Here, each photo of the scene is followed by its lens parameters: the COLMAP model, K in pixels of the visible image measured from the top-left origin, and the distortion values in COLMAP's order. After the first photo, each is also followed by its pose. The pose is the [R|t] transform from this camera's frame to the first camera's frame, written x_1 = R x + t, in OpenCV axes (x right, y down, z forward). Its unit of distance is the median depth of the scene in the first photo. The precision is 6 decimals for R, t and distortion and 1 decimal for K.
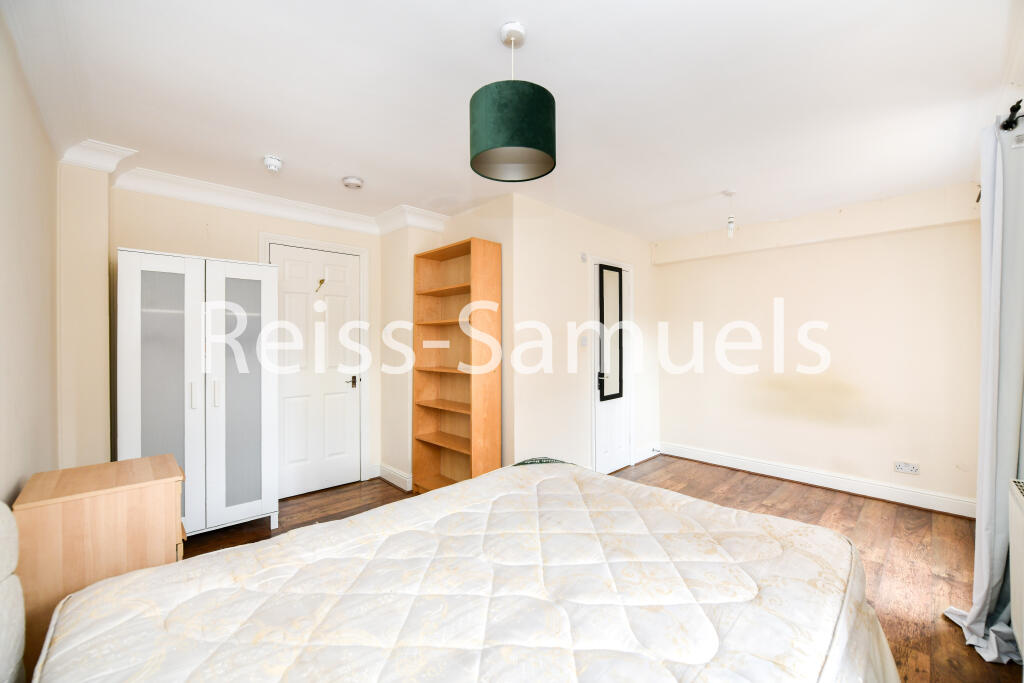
lens RADIAL K [[411.3, 0, 516.3], [0, 411.3, 341.4], [0, 0, 1]] dist [-0.003191, -0.000550]
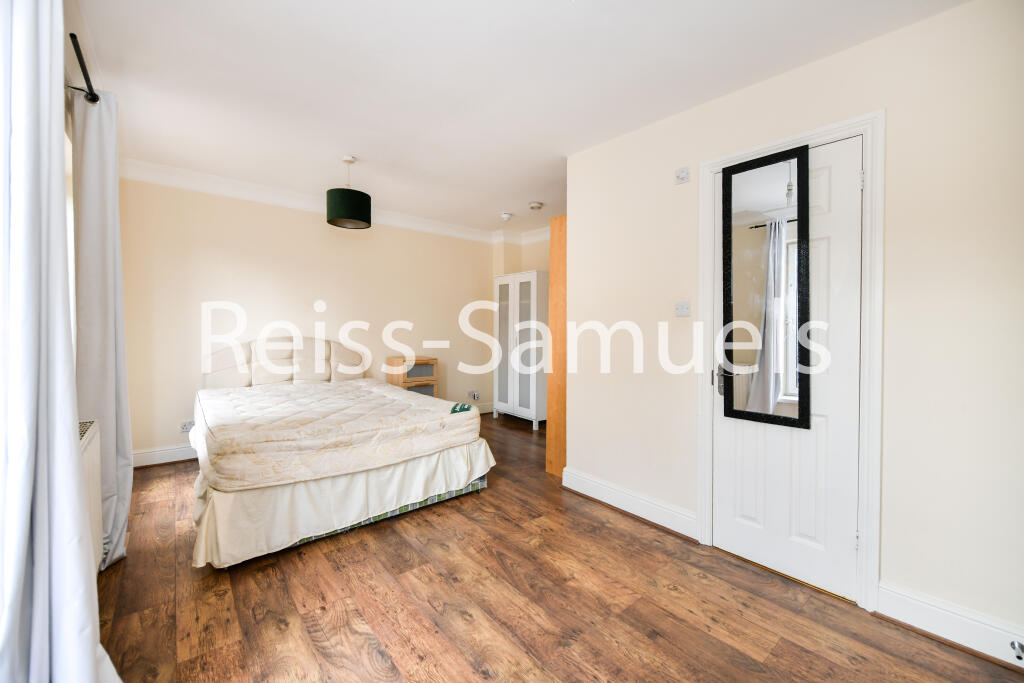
lens RADIAL K [[411.3, 0, 516.7], [0, 411.3, 349.5], [0, 0, 1]] dist [-0.003191, -0.000550]
pose [[-0.052727, 0.055875, -0.997045, 1.097721], [-0.011559, 0.998332, 0.056558, 0.036882], [0.998542, 0.014507, -0.051993, 1.059008]]
